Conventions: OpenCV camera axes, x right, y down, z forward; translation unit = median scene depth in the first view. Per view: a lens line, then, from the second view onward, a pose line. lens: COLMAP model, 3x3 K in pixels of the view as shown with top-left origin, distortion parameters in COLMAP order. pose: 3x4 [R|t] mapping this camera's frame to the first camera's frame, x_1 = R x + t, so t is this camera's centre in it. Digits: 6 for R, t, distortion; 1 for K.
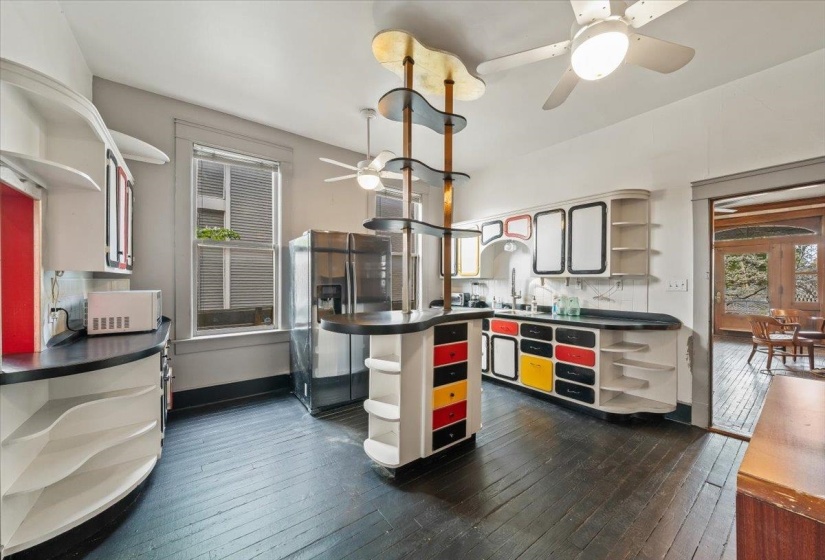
lens RADIAL K [[294.8, 0, 400.4], [0, 294.8, 282.7], [0, 0, 1]] dist [0.000450, 0.000078]
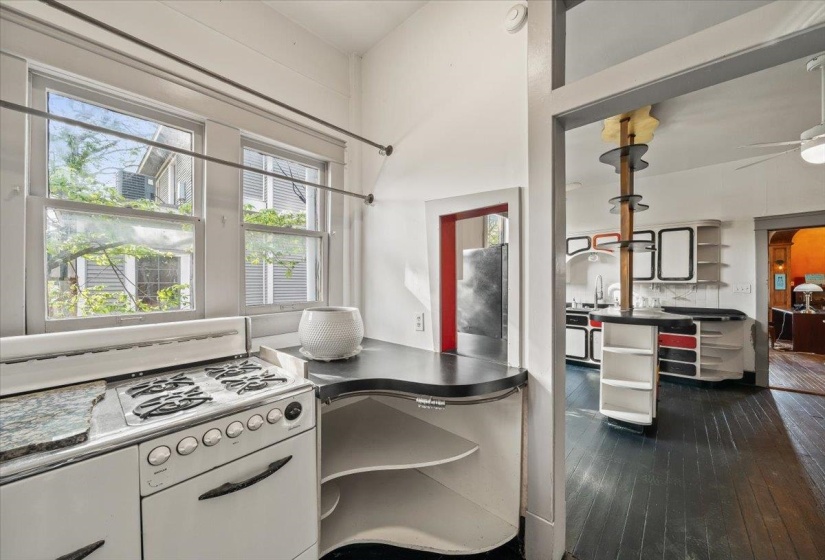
lens RADIAL K [[294.8, 0, 395.2], [0, 294.8, 283.4], [0, 0, 1]] dist [0.000450, 0.000078]
pose [[0.982939, -0.003631, 0.183895, -0.941850], [0.003617, 0.999993, 0.000412, -0.023981], [-0.183896, 0.000260, 0.982946, -0.088919]]
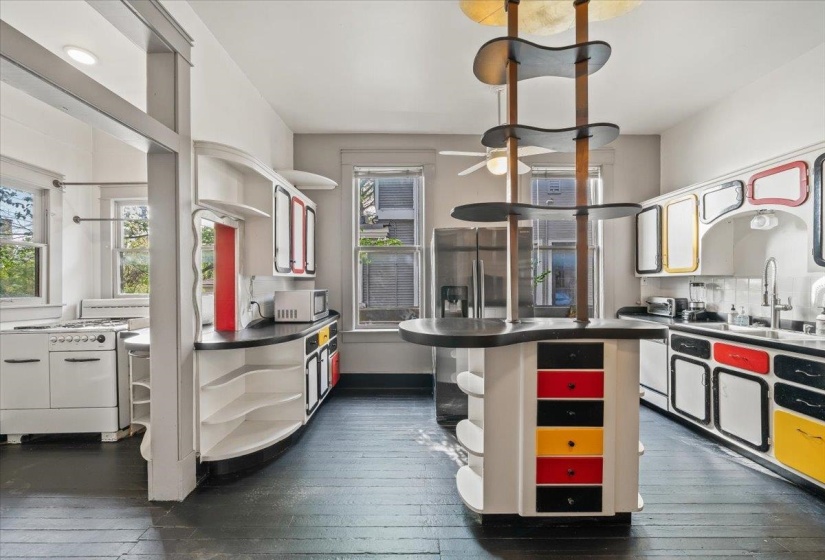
lens RADIAL K [[305.7, 0, 417.7], [0, 305.7, 281.9], [0, 0, 1]] dist [-0.002285, -0.000276]
pose [[0.816155, -0.004535, -0.577816, 0.221712], [0.002670, 0.999988, -0.004078, -0.001295], [0.577827, 0.001785, 0.816157, 0.145934]]
